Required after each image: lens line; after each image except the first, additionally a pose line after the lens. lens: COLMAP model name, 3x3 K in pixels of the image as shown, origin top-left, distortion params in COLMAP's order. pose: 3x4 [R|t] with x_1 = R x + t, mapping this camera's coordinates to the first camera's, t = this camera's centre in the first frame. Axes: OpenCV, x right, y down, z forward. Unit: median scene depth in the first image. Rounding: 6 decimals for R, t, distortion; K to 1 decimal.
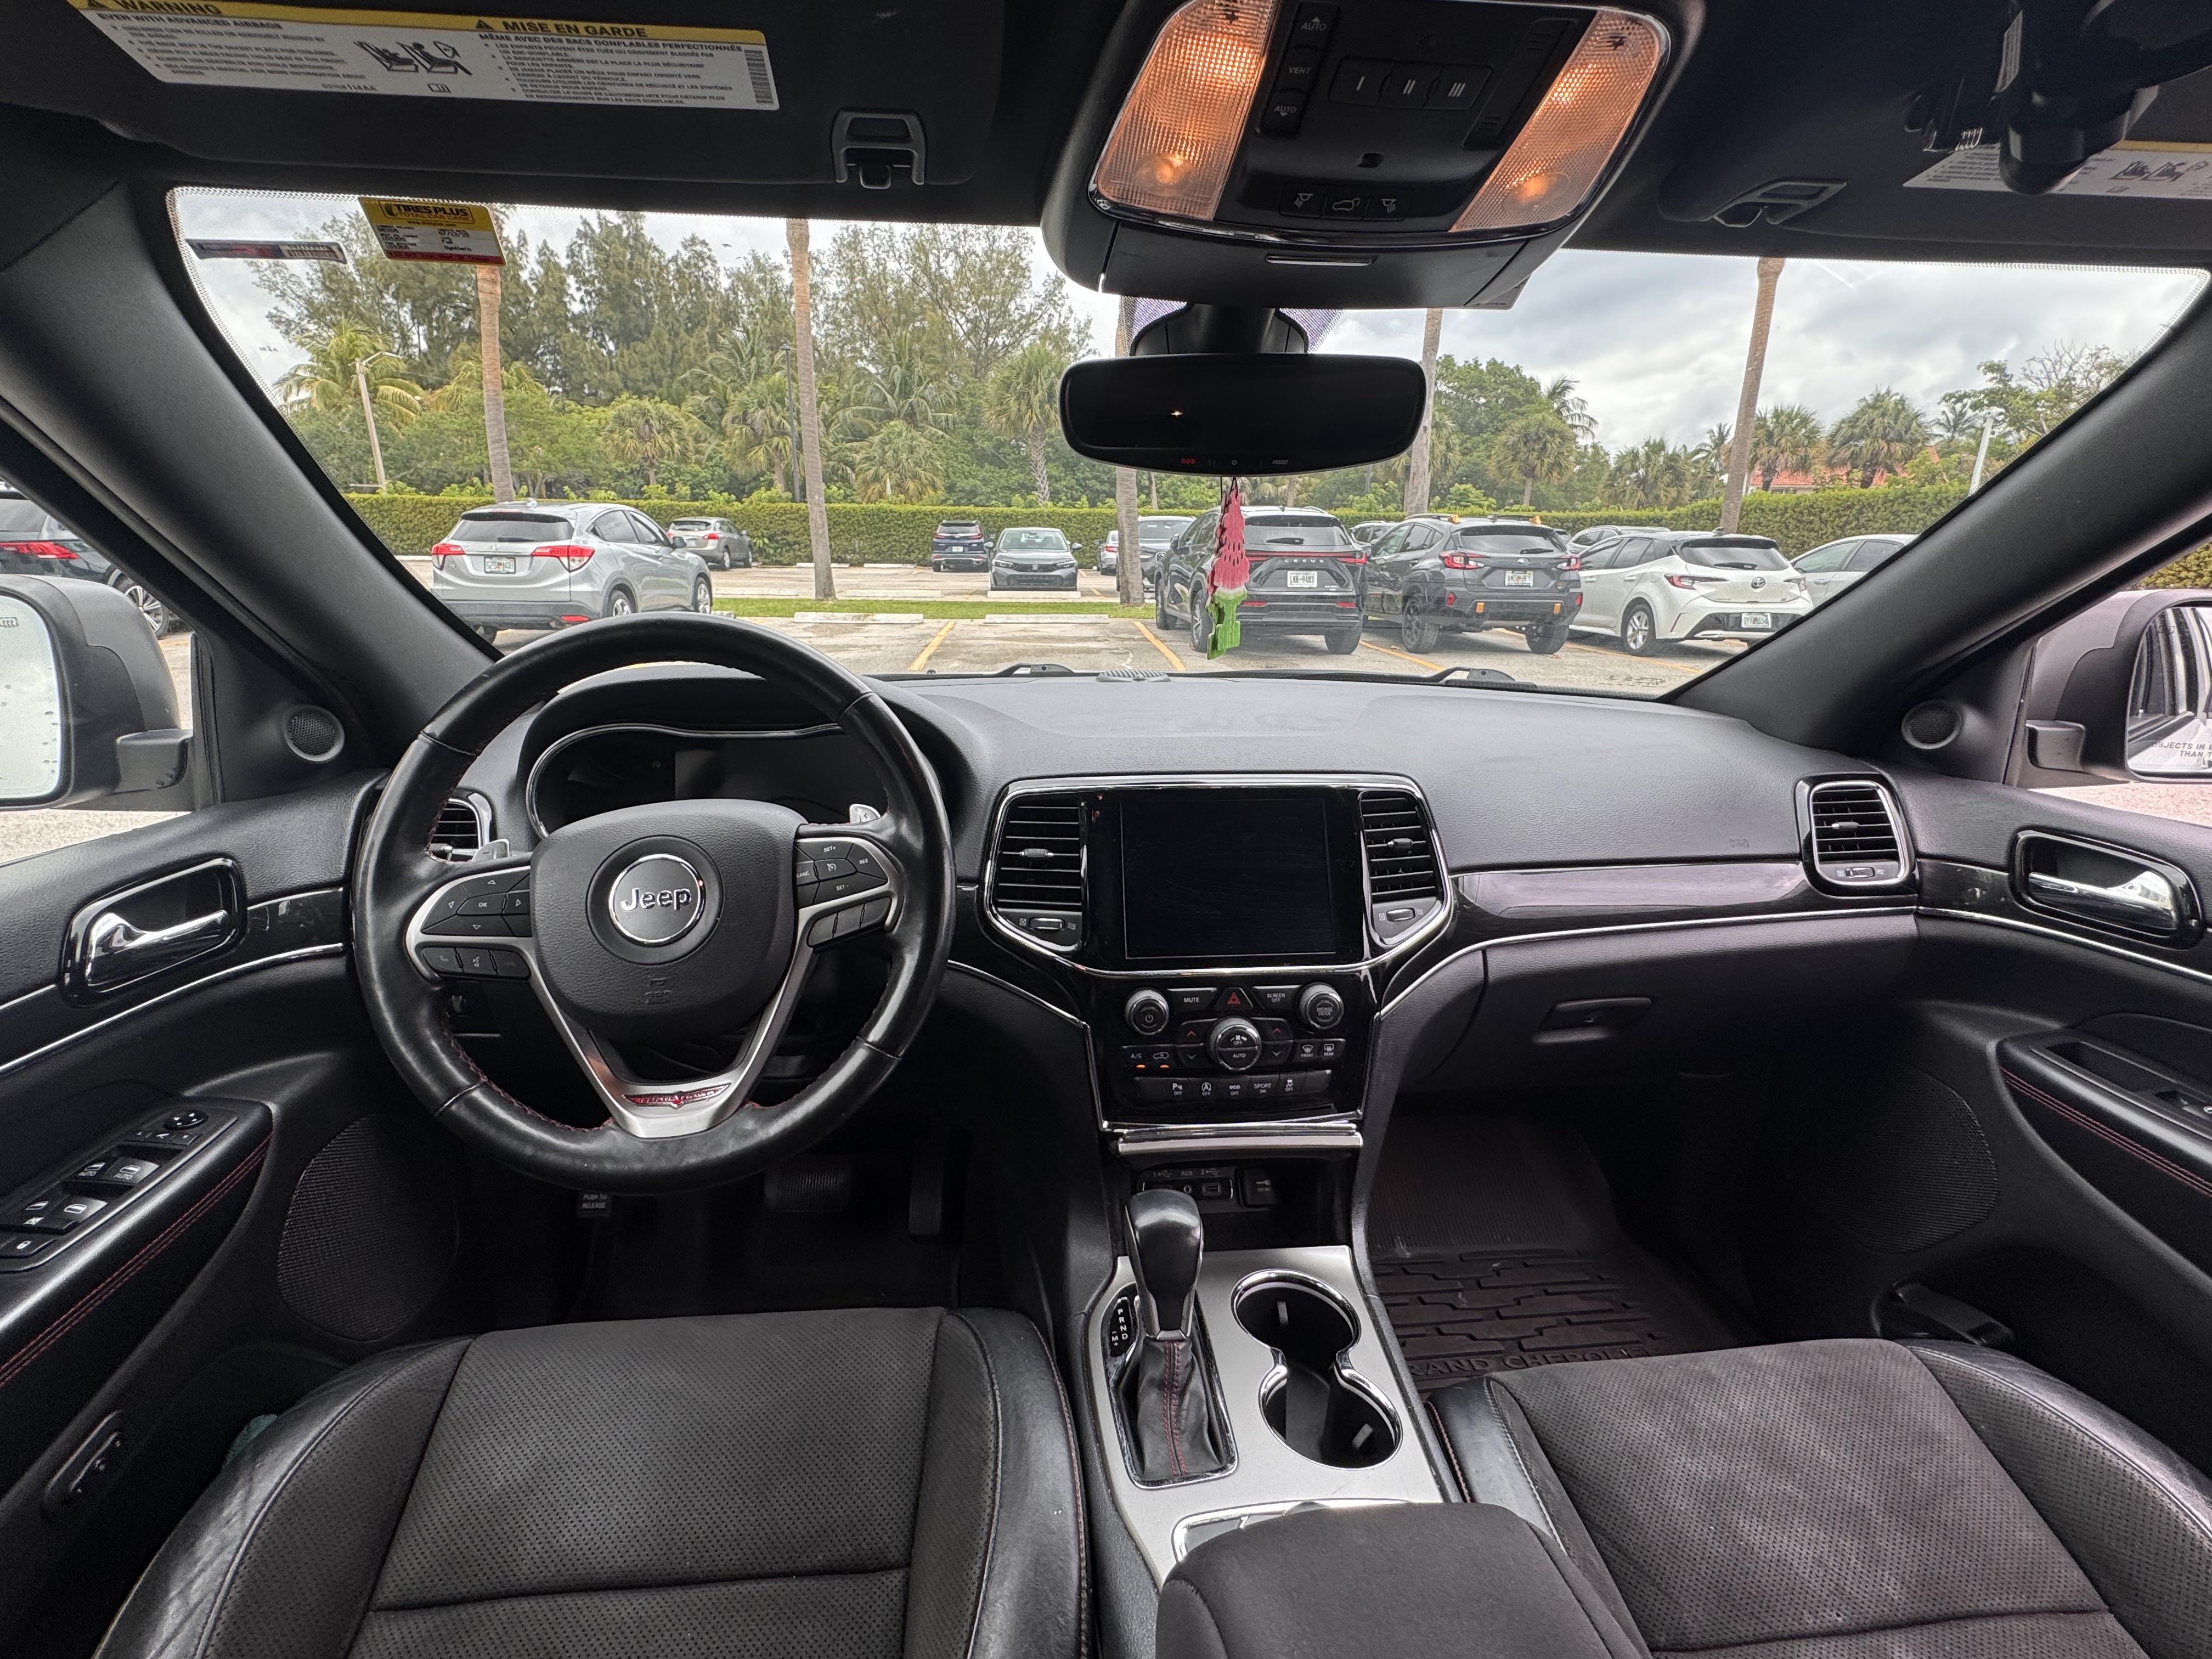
lens RADIAL K [[998.6, 0, 1096.2], [0, 998.6, 830.6], [0, 0, 1]] dist [-0.004704, 0.000110]
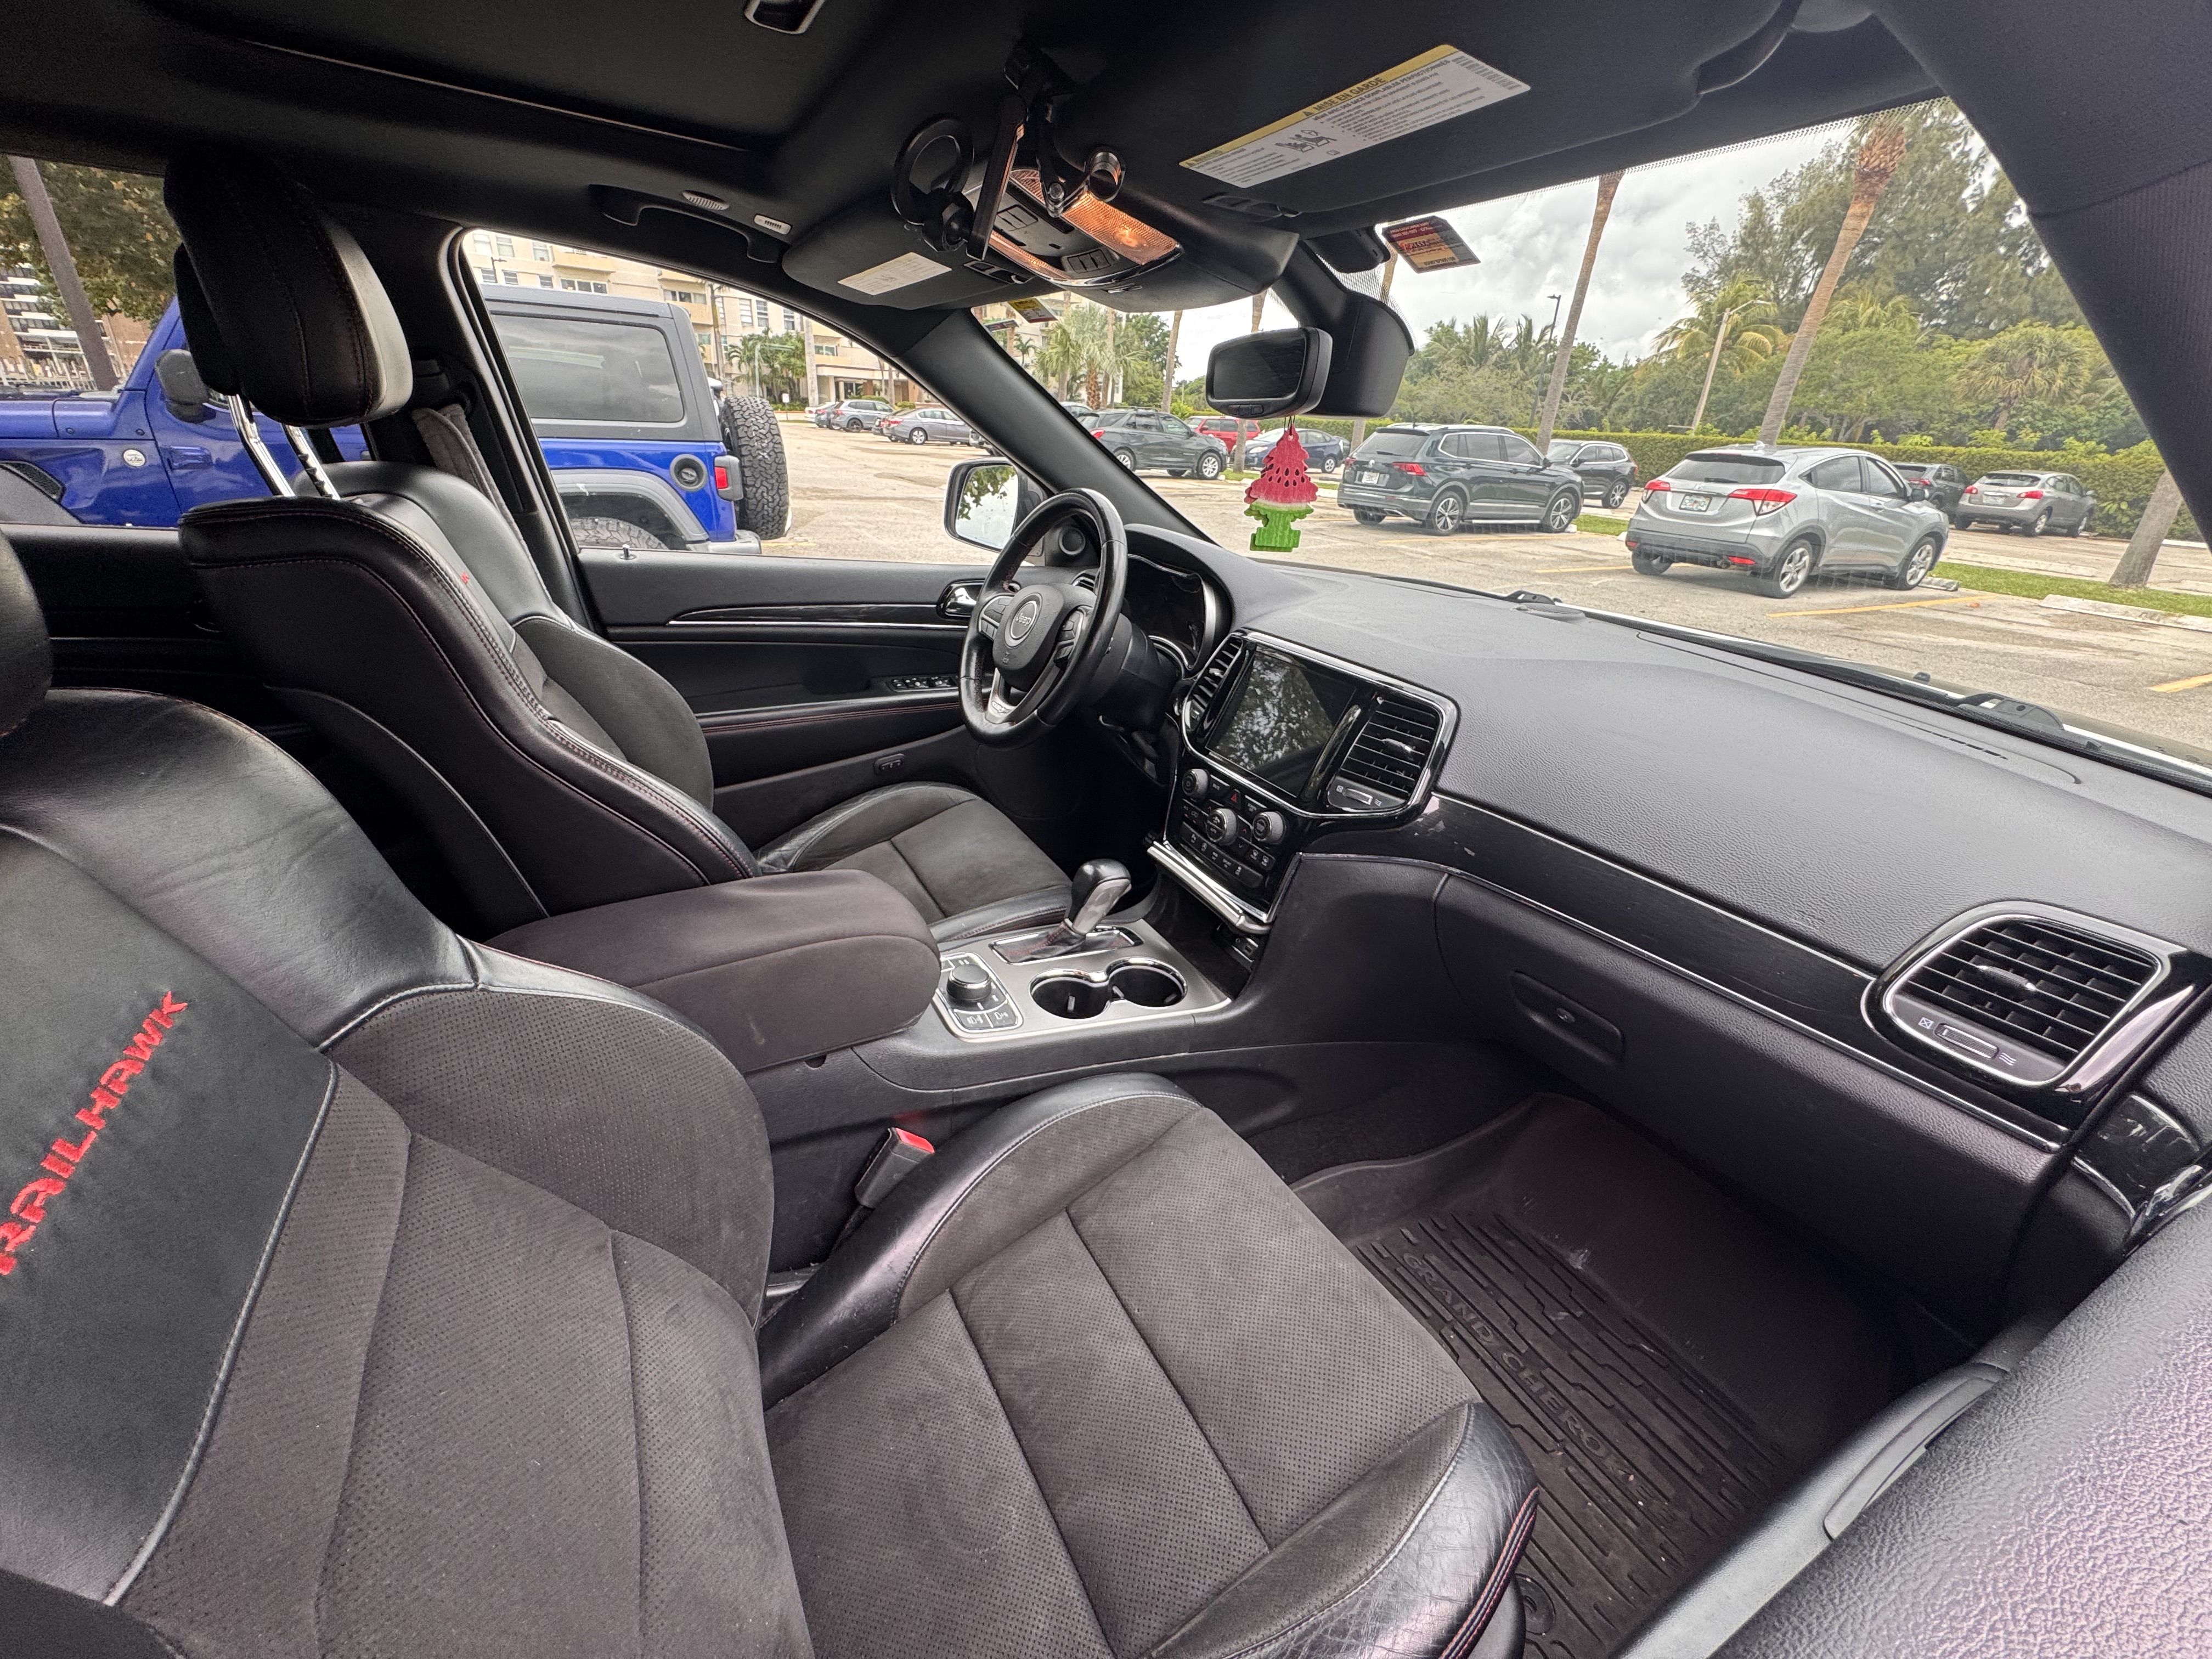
lens RADIAL K [[884.7, 0, 1100.9], [0, 884.7, 827.8], [0, 0, 1]] dist [-0.002721, -0.000078]
pose [[0.394878, 0.386584, -0.833441, 0.066925], [-0.308456, 0.910292, 0.276087, -0.004889], [0.865405, 0.148059, 0.478698, 0.013630]]
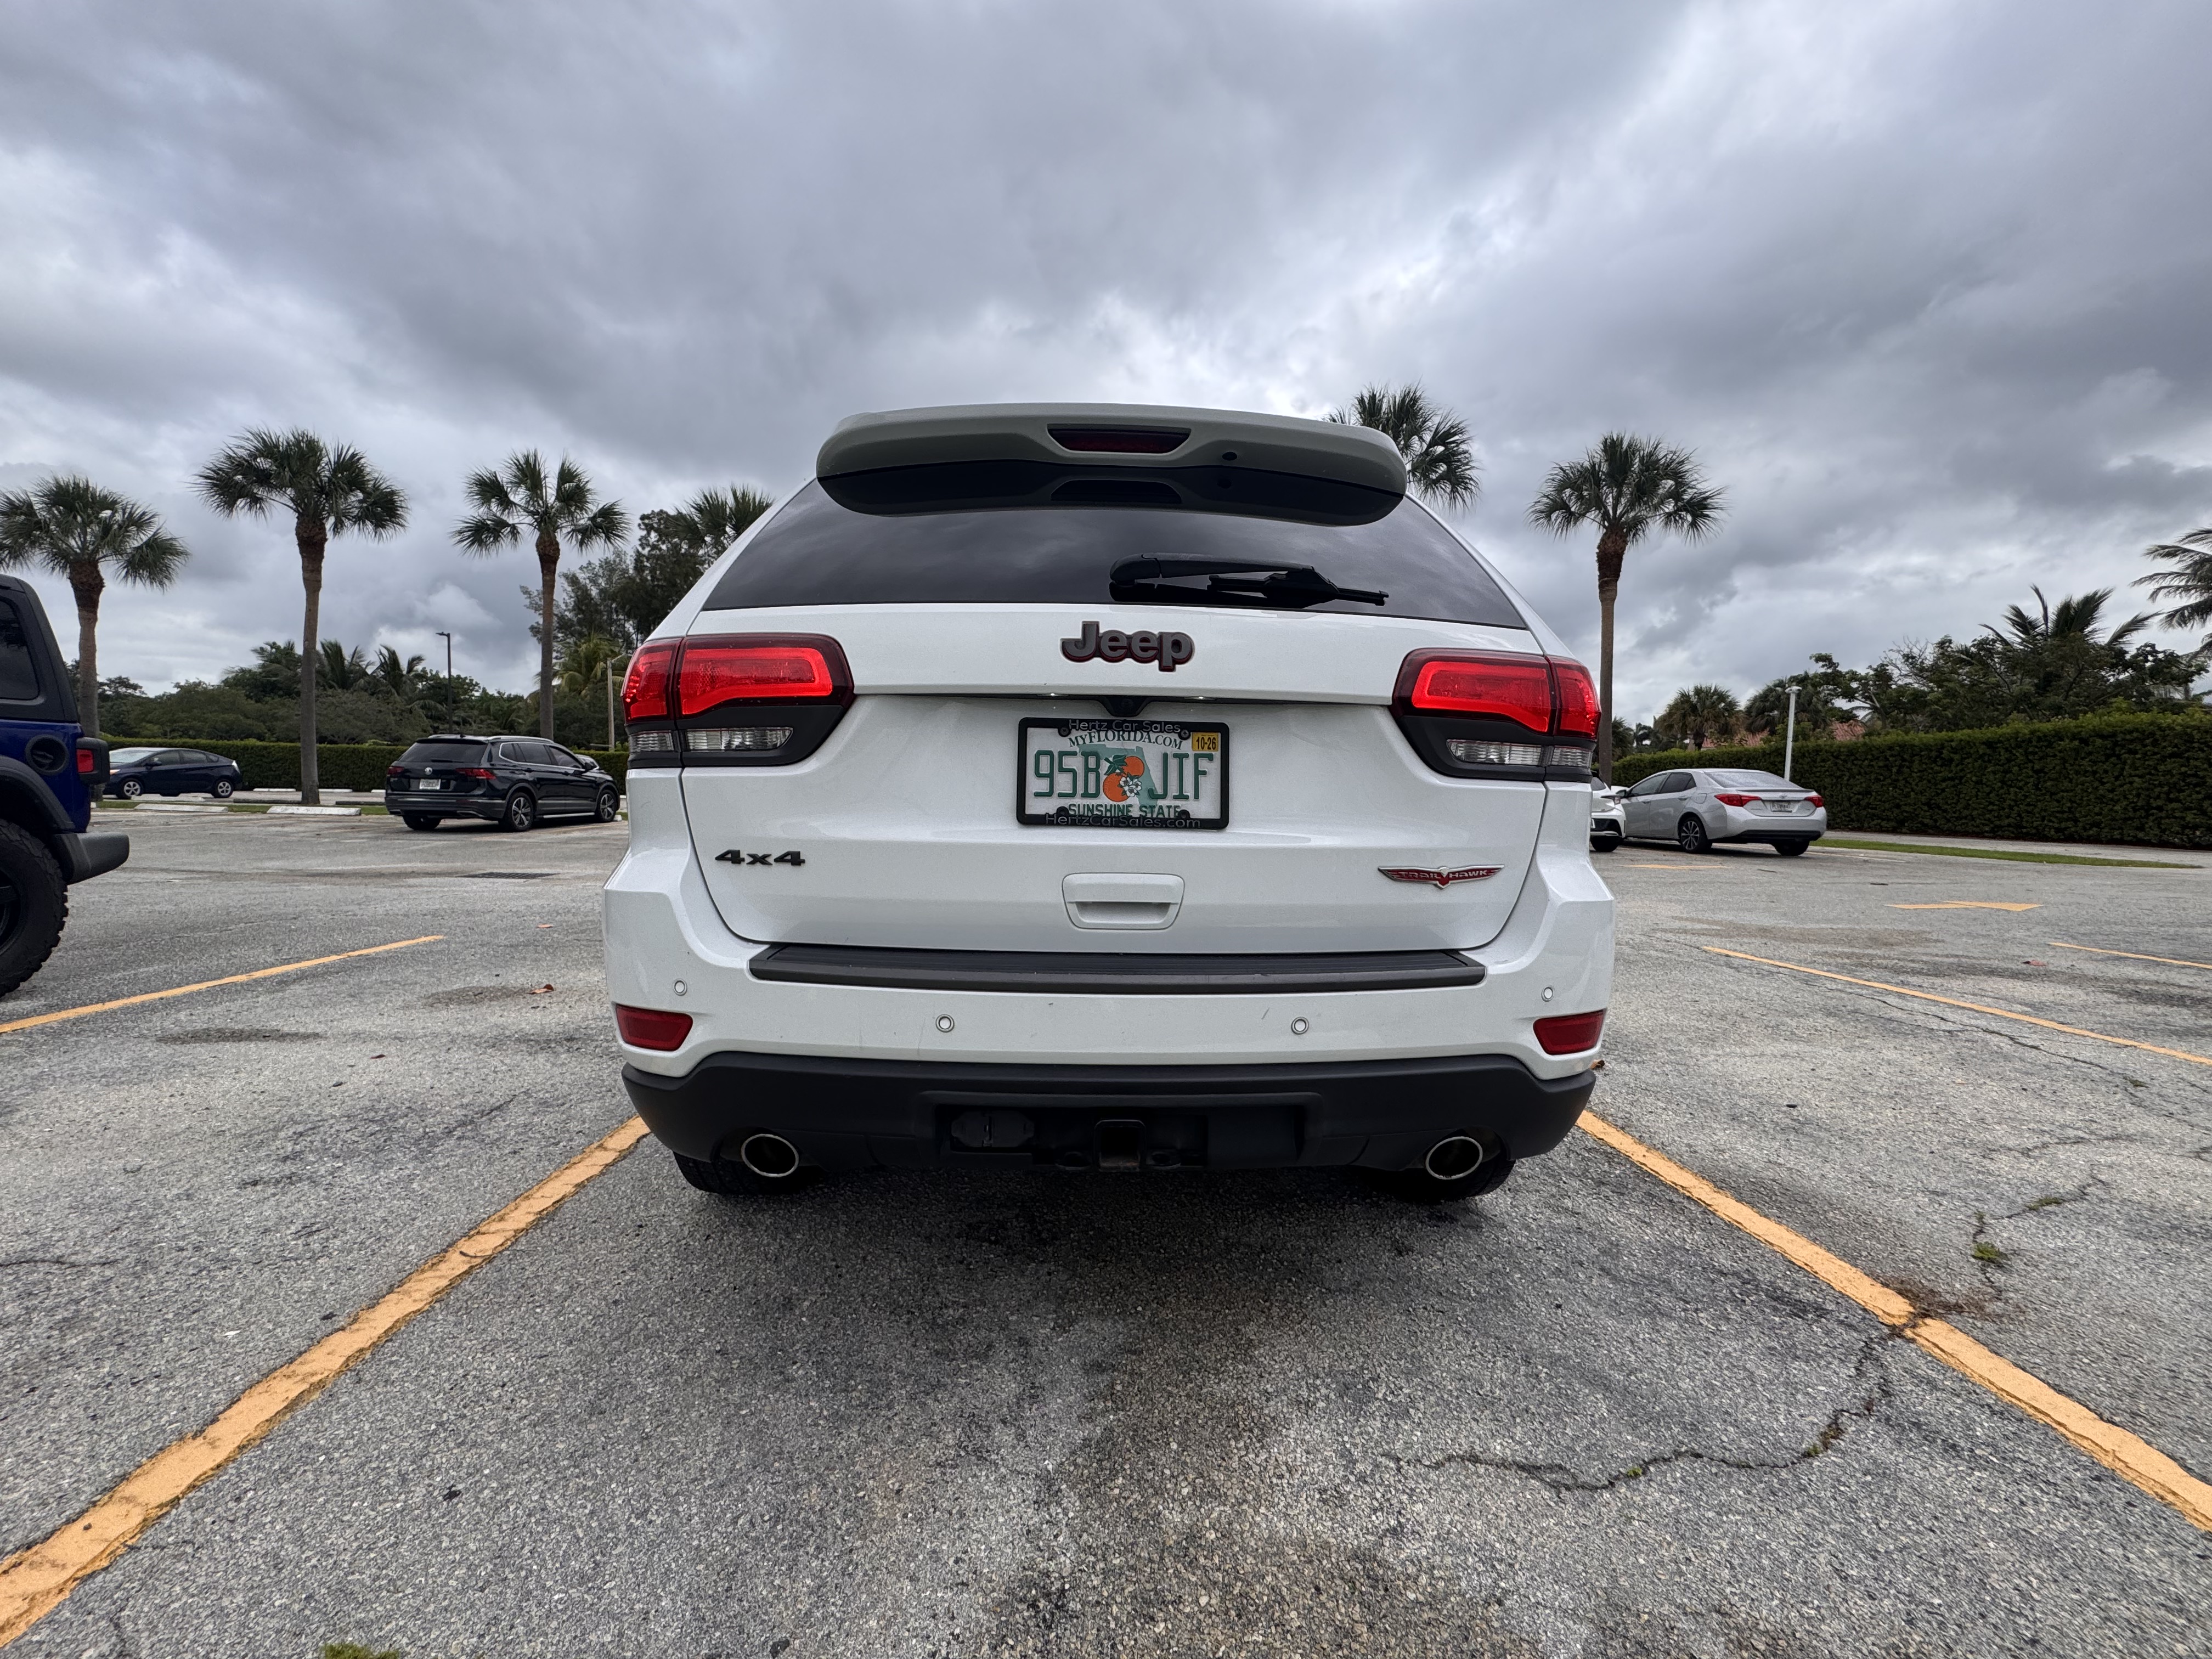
lens RADIAL K [[884.7, 0, 1103.5], [0, 884.7, 822.1], [0, 0, 1]] dist [-0.002721, -0.000078]
pose [[0.998471, 0.003771, -0.055157, 0.023741], [-0.017463, 0.968104, -0.249939, 0.095304], [0.052456, 0.250520, 0.966689, -0.221354]]
